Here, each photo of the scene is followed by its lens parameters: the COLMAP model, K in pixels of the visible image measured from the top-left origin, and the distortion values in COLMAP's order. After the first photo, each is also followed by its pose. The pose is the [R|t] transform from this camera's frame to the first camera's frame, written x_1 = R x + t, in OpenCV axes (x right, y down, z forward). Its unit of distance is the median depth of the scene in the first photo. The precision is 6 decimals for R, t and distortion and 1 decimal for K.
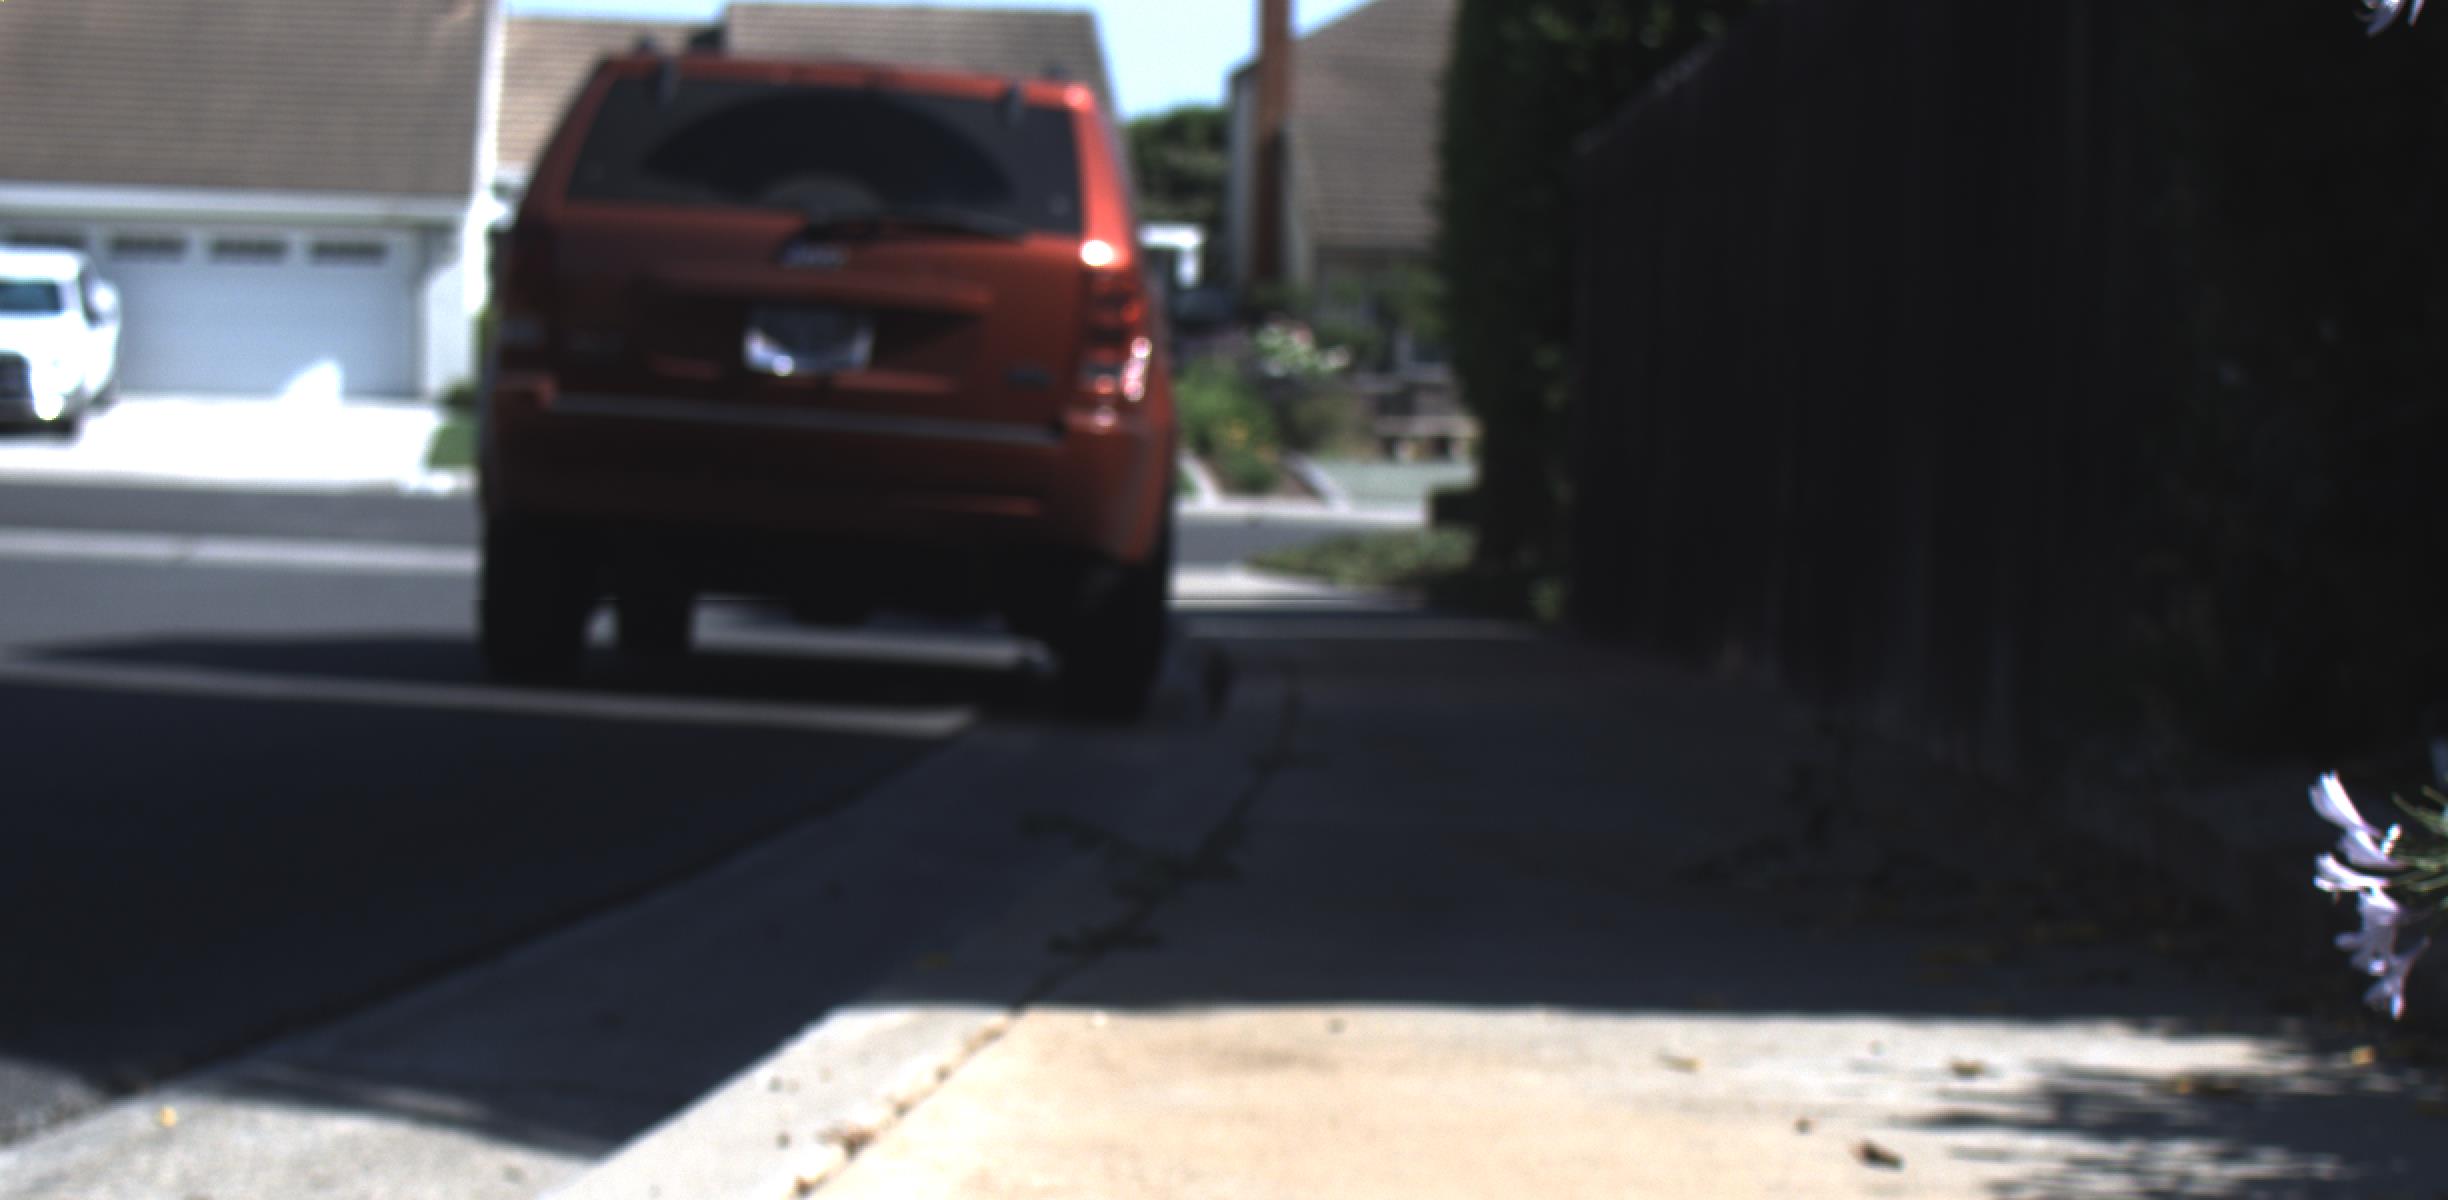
lens RADIAL K [[5003.9, 0, 1210.4], [0, 5003.9, 582.8], [0, 0, 1]] dist [0.020051, 0.000000]
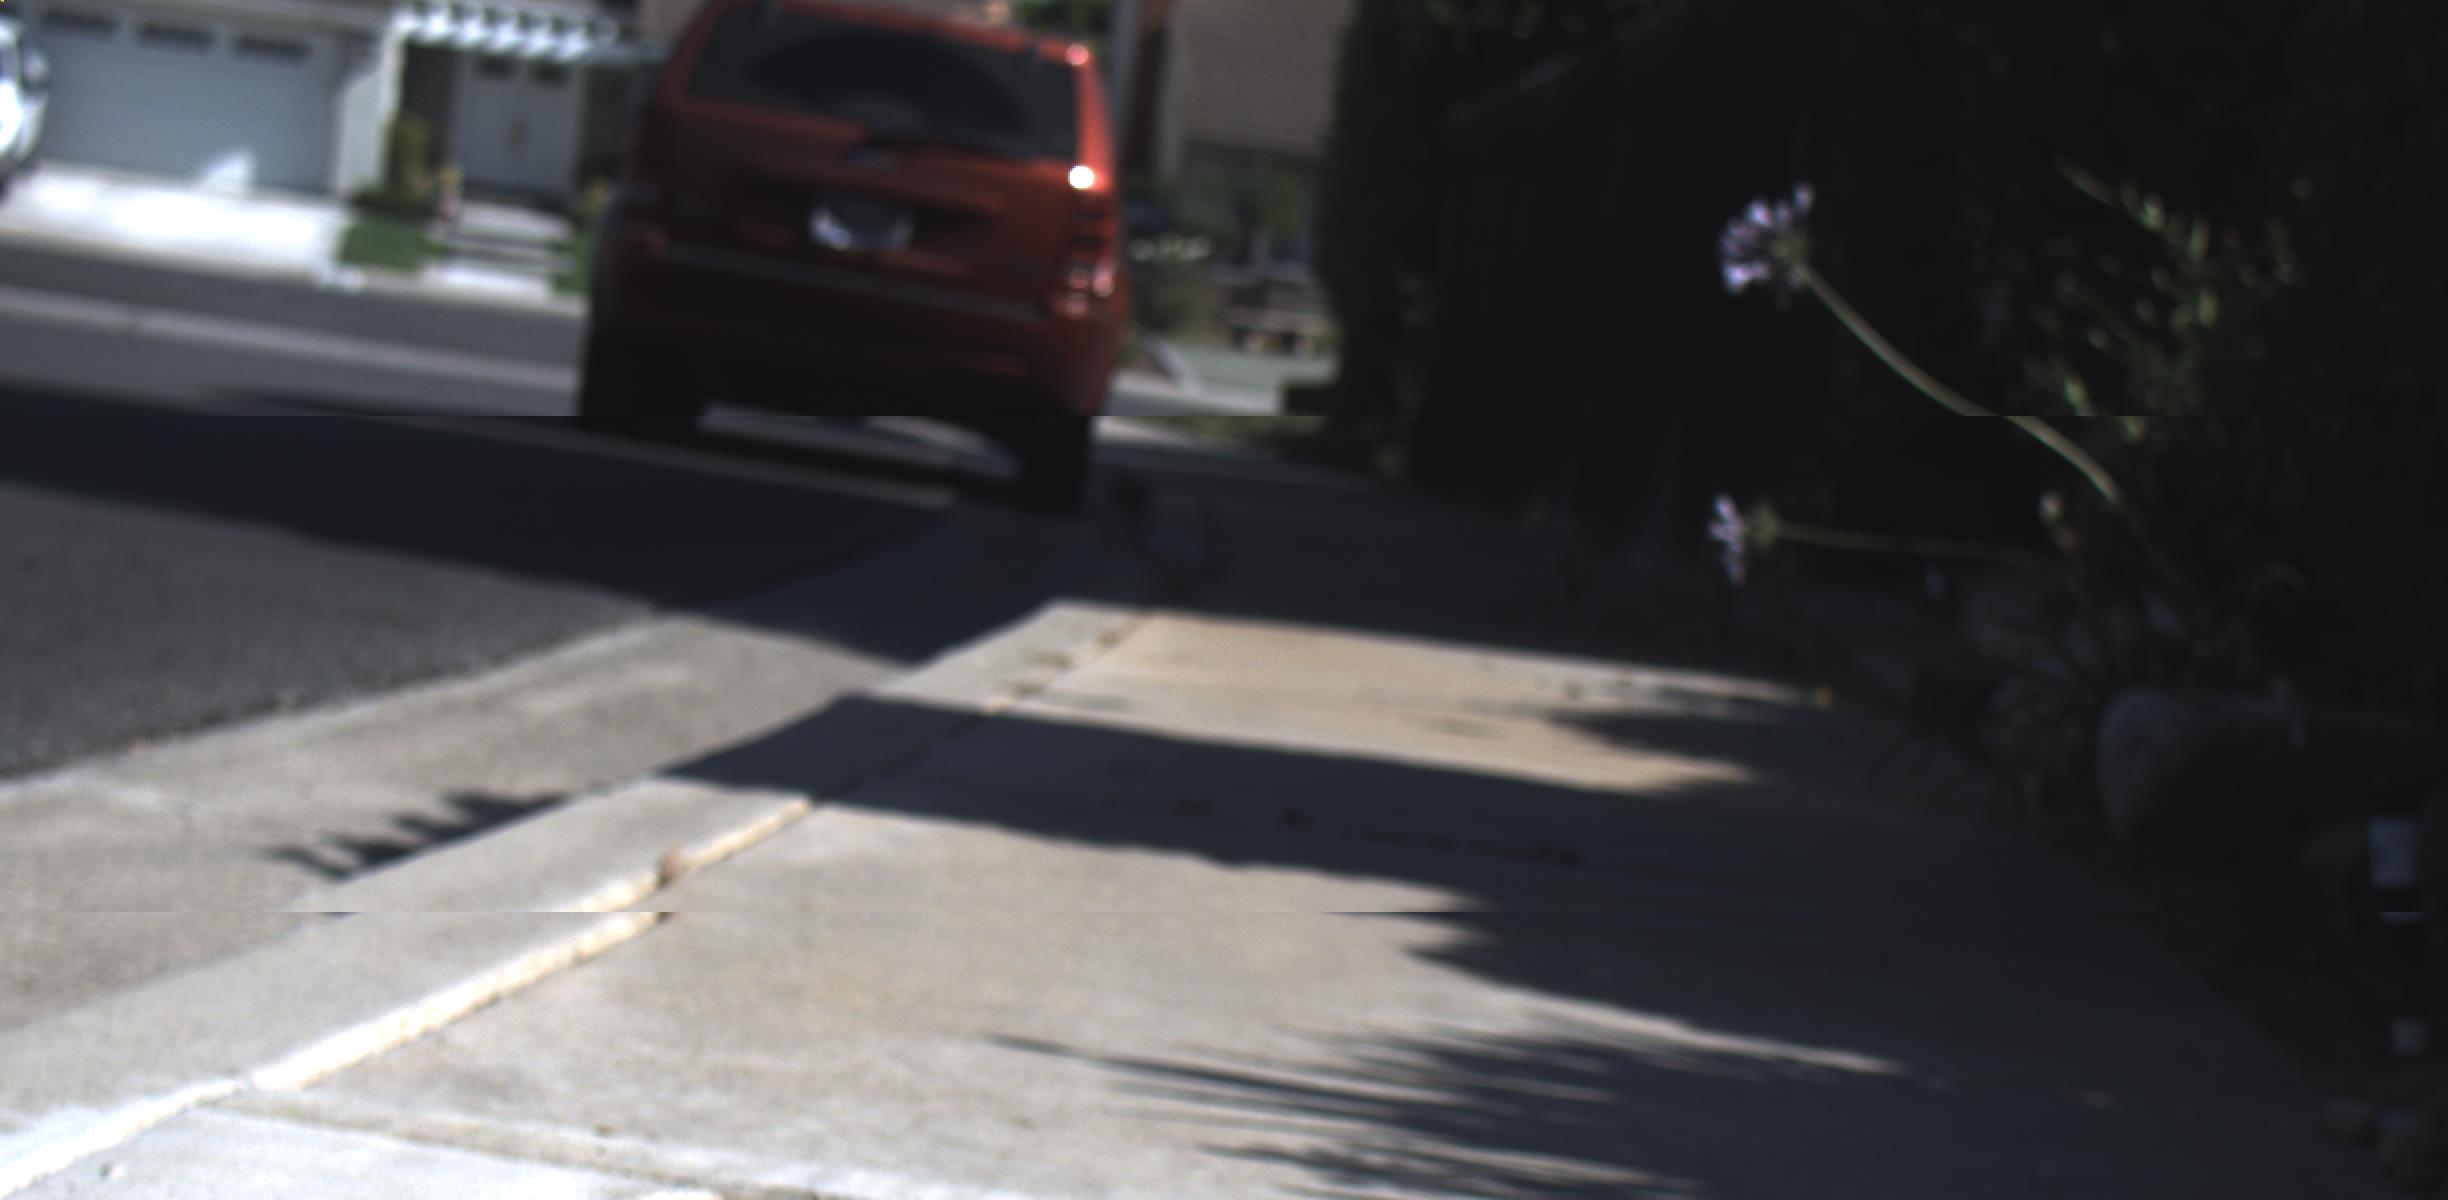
lens RADIAL K [[5003.9, 0, 1244.0], [0, 5003.9, 588.9], [0, 0, 1]] dist [0.020051, 0.000000]
pose [[0.993840, 0.100876, 0.045883, -0.007550], [-0.102023, 0.994508, 0.023368, 0.001323], [-0.043273, -0.027905, 0.998673, -0.072601]]
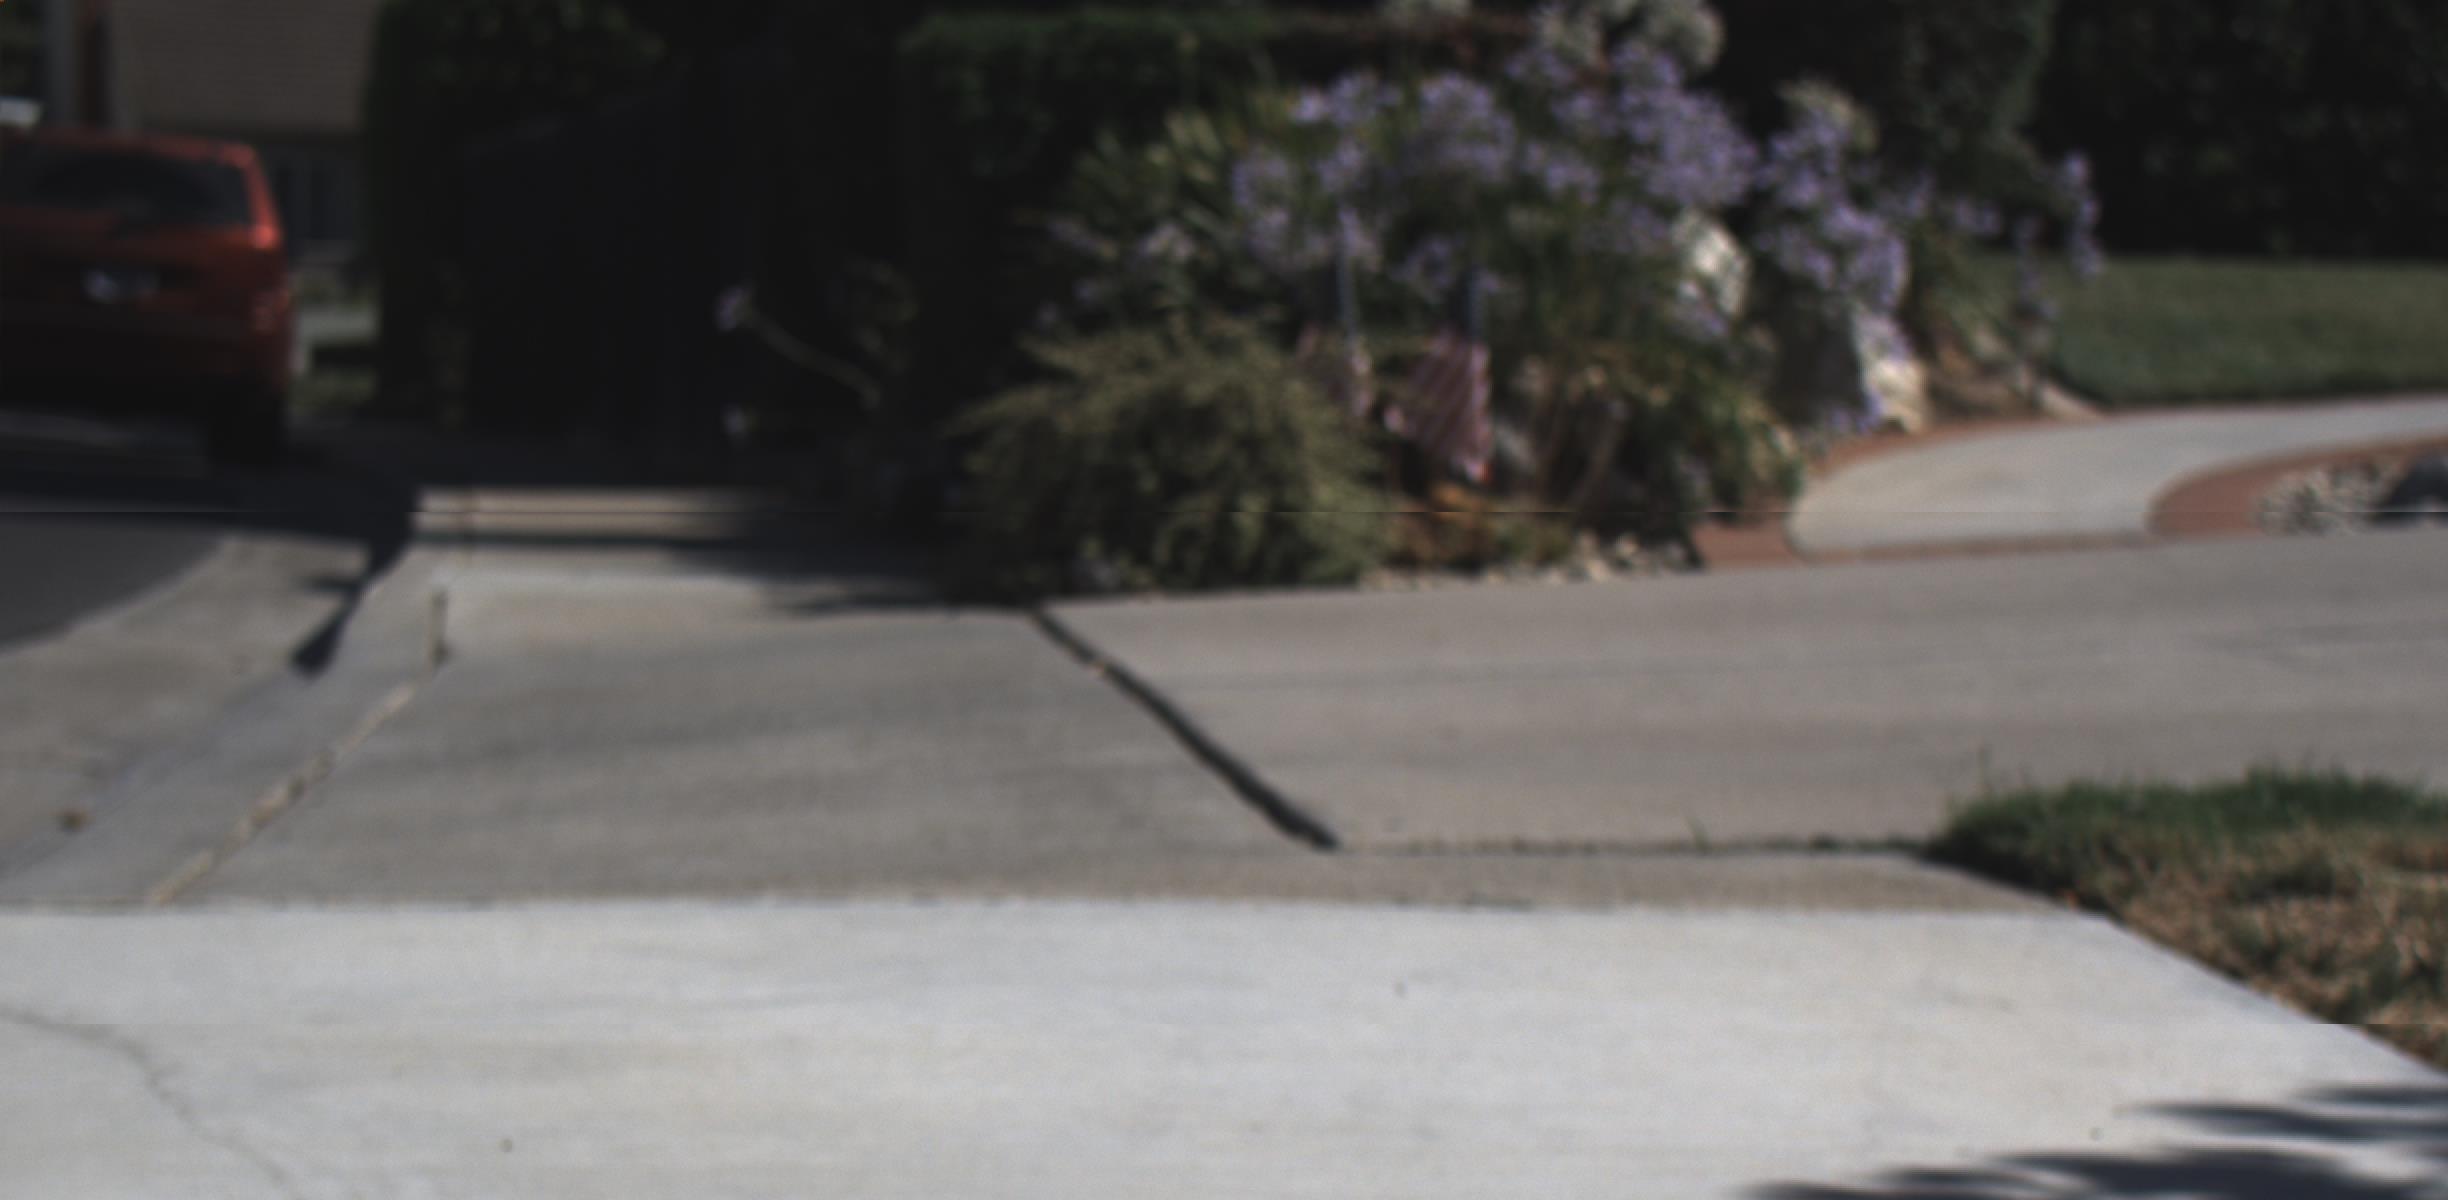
lens RADIAL K [[5003.9, 0, 1199.8], [0, 5003.9, 619.1], [0, 0, 1]] dist [0.020051, 0.000000]
pose [[0.969313, -0.009625, 0.245642, -0.037082], [-0.000058, 0.999224, 0.039383, 0.001933], [-0.245830, -0.038188, 0.968560, -0.251703]]
